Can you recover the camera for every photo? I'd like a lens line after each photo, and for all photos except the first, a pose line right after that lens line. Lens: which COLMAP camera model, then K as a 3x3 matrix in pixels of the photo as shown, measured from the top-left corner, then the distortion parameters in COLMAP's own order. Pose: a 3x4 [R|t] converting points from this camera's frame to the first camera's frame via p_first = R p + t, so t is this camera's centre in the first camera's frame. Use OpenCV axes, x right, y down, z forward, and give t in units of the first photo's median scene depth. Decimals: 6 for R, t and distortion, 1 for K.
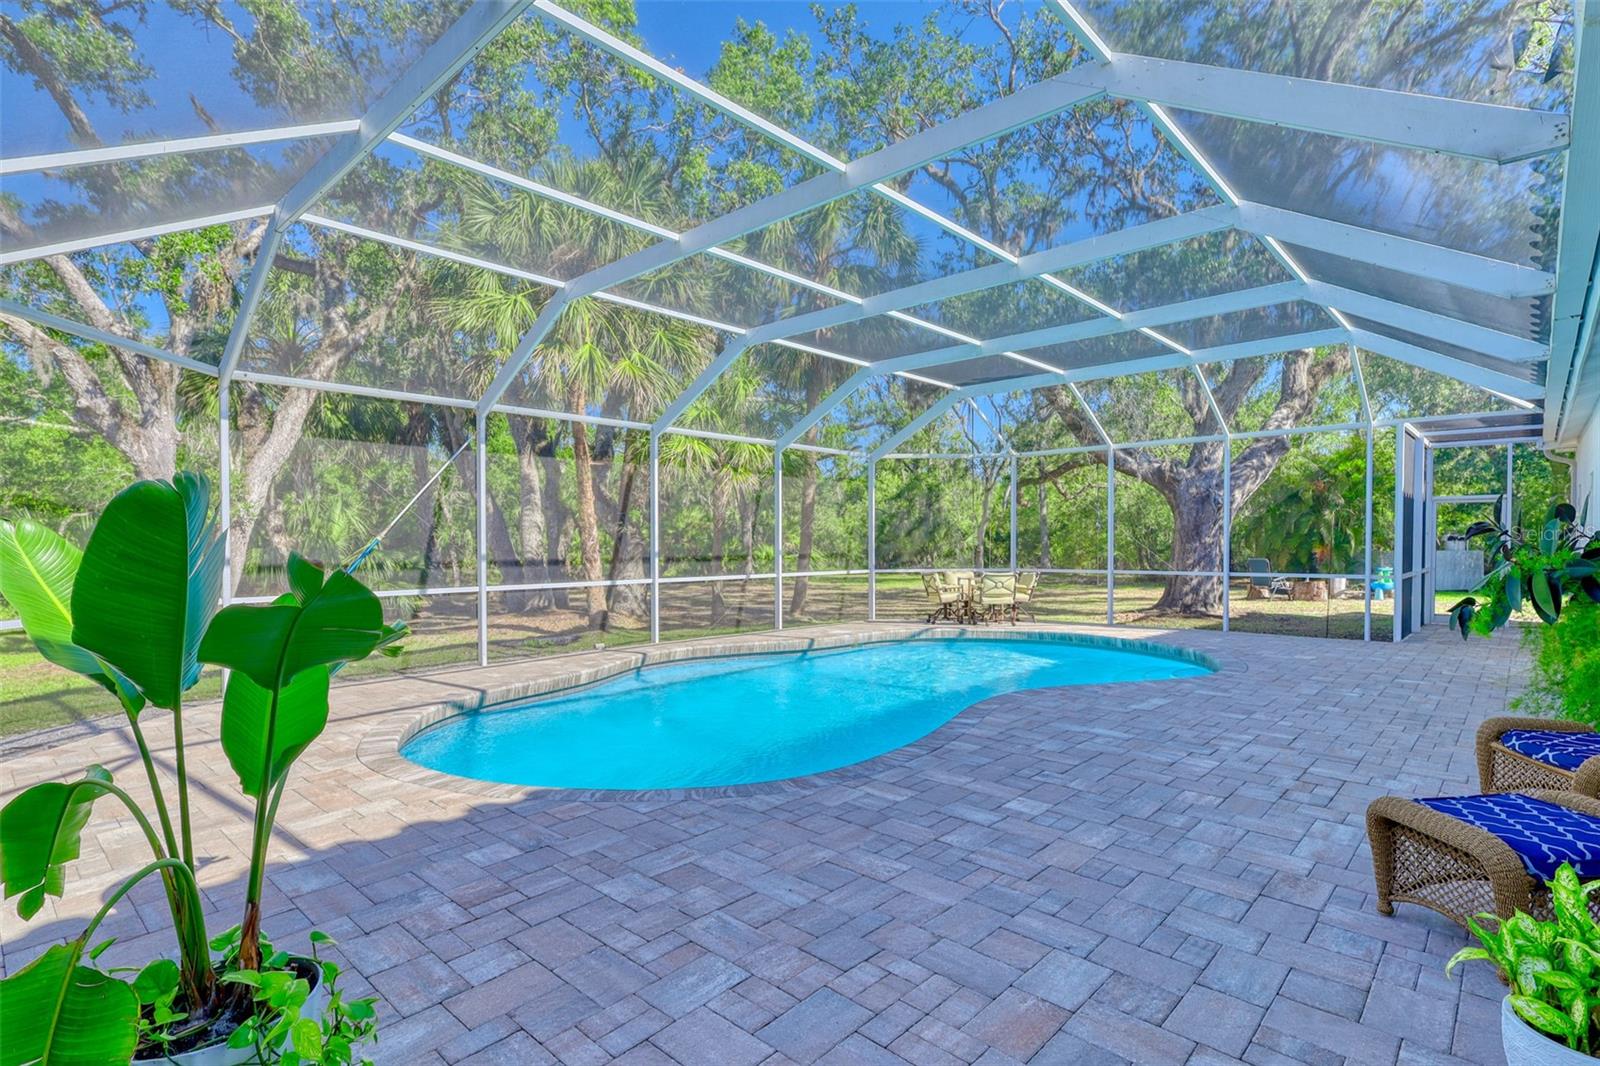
lens RADIAL K [[750.4, 0, 799.0], [0, 750.4, 537.1], [0, 0, 1]] dist [-0.000826, -0.000480]
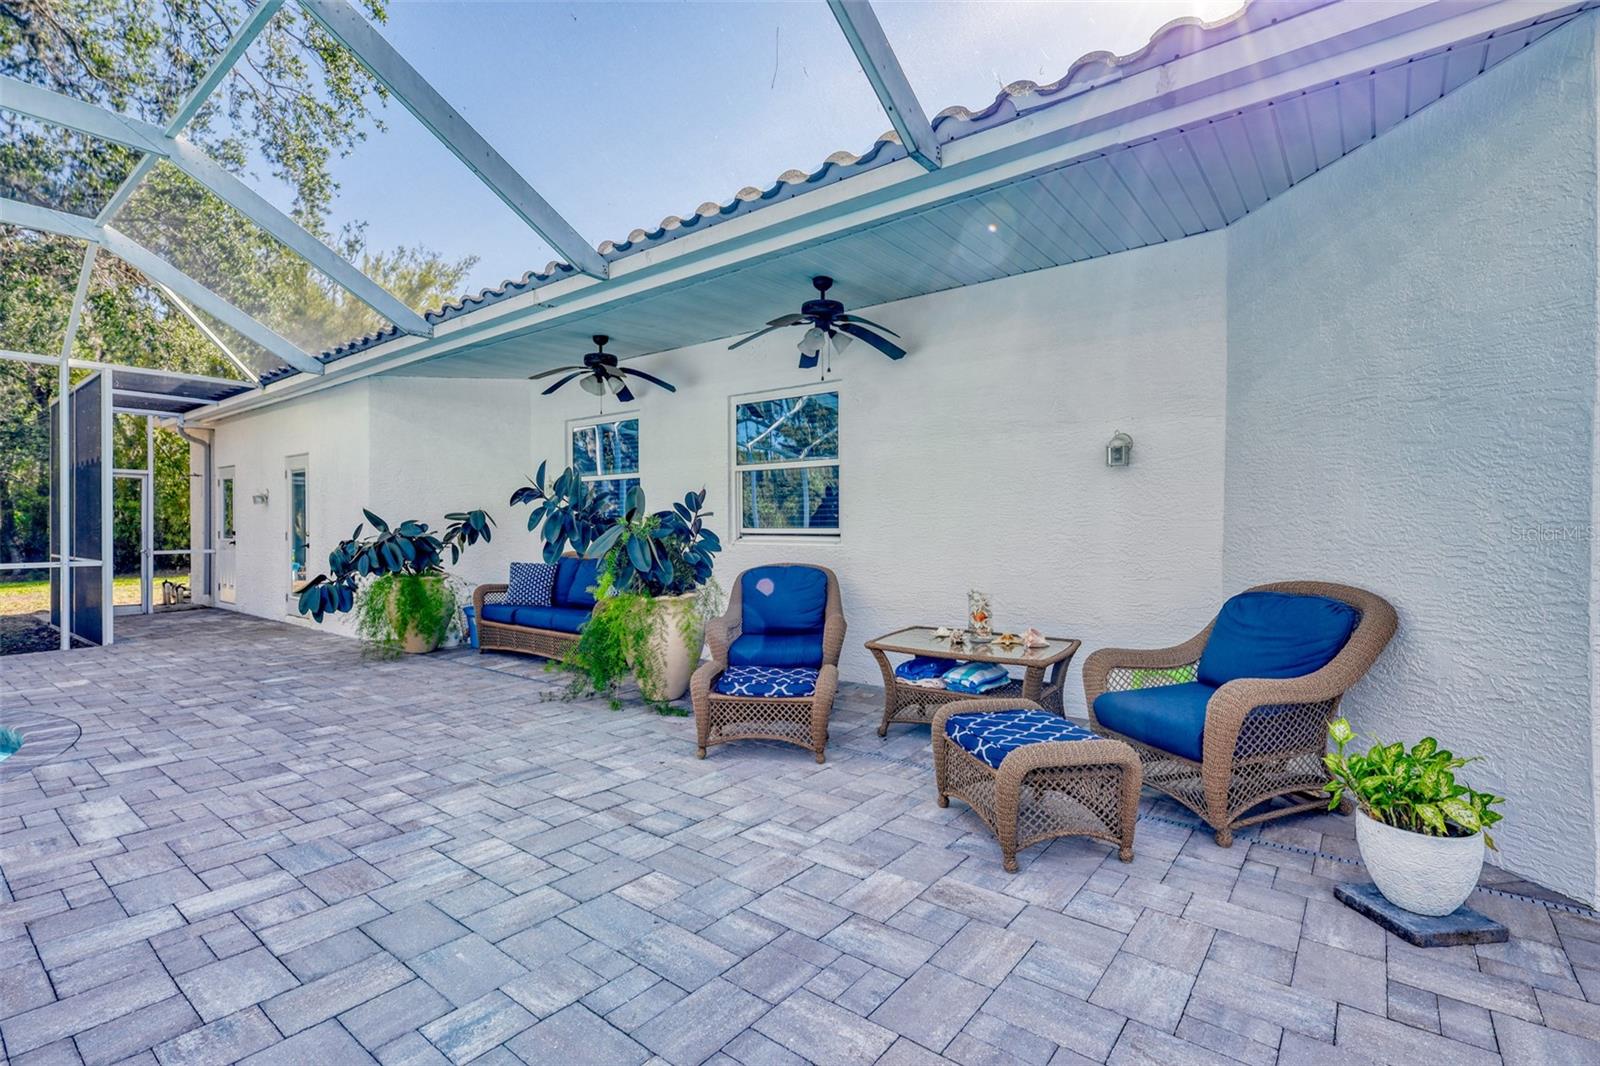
lens RADIAL K [[750.4, 0, 796.3], [0, 750.4, 530.8], [0, 0, 1]] dist [-0.000826, -0.000480]
pose [[-0.078791, -0.005400, 0.996877, -0.098073], [-0.002084, 0.999984, 0.005252, 0.039251], [-0.996889, -0.001663, -0.078801, 0.865141]]
